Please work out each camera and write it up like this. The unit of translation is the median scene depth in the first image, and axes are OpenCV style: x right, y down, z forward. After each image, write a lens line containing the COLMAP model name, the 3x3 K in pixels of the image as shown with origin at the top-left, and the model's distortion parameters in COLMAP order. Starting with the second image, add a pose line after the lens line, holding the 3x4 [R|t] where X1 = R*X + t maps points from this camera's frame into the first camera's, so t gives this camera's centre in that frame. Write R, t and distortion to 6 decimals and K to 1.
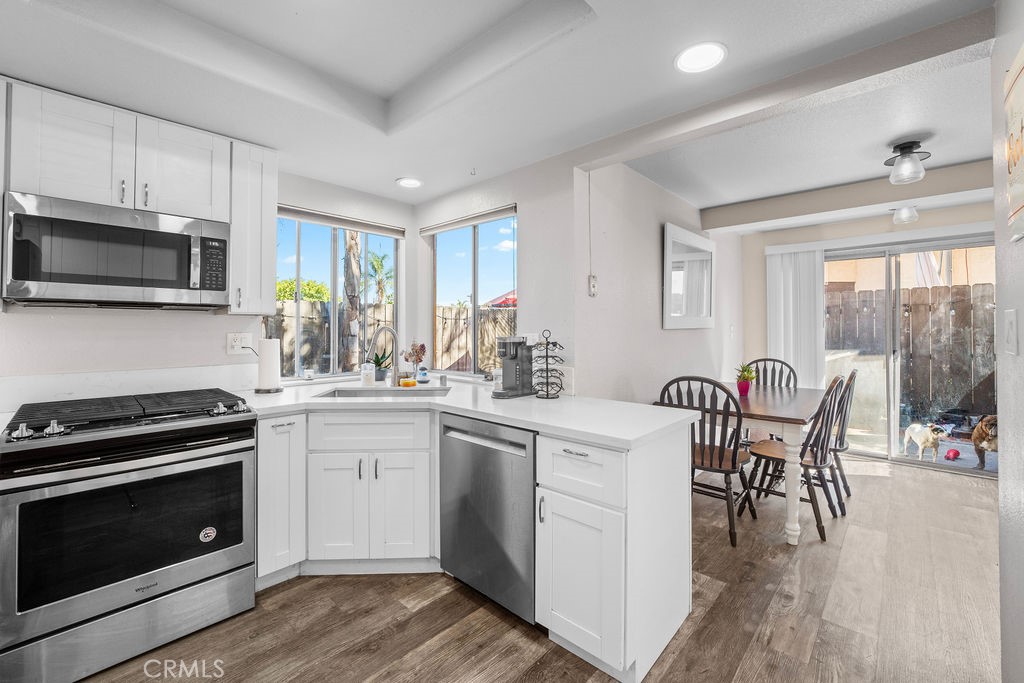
lens RADIAL K [[431.1, 0, 529.0], [0, 431.1, 319.5], [0, 0, 1]] dist [-0.022643, 0.001372]
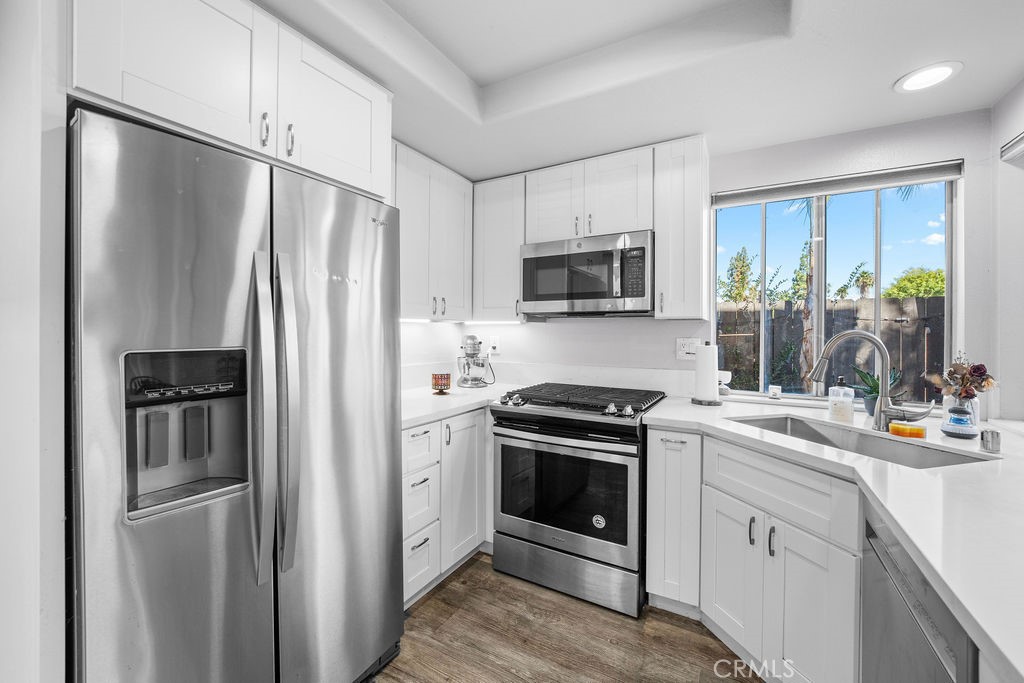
lens RADIAL K [[431.1, 0, 502.7], [0, 431.1, 333.0], [0, 0, 1]] dist [-0.022643, 0.001372]
pose [[0.163723, 0.001882, -0.986505, 0.248345], [0.015614, 0.999868, 0.004499, 0.009947], [0.986383, -0.016140, 0.163672, 0.495686]]
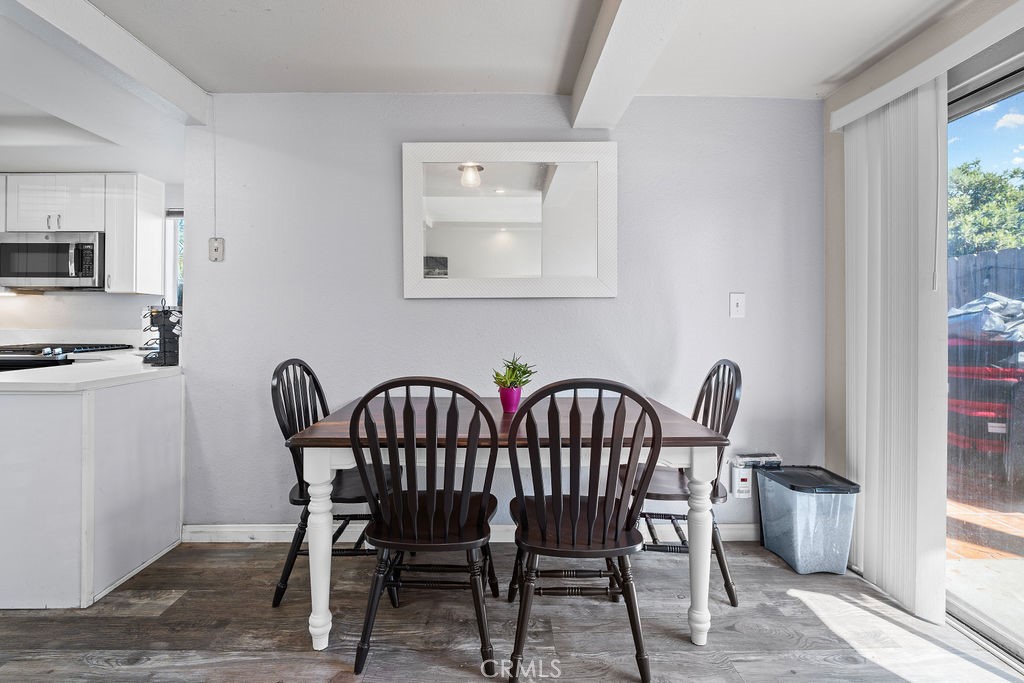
lens RADIAL K [[517.4, 0, 500.5], [0, 517.4, 314.8], [0, 0, 1]] dist [-0.015598, 0.001007]
pose [[0.670180, -0.000169, -0.742199, 1.591196], [0.015572, 0.999783, 0.013834, 0.062645], [0.742035, -0.020828, 0.670037, 0.852159]]
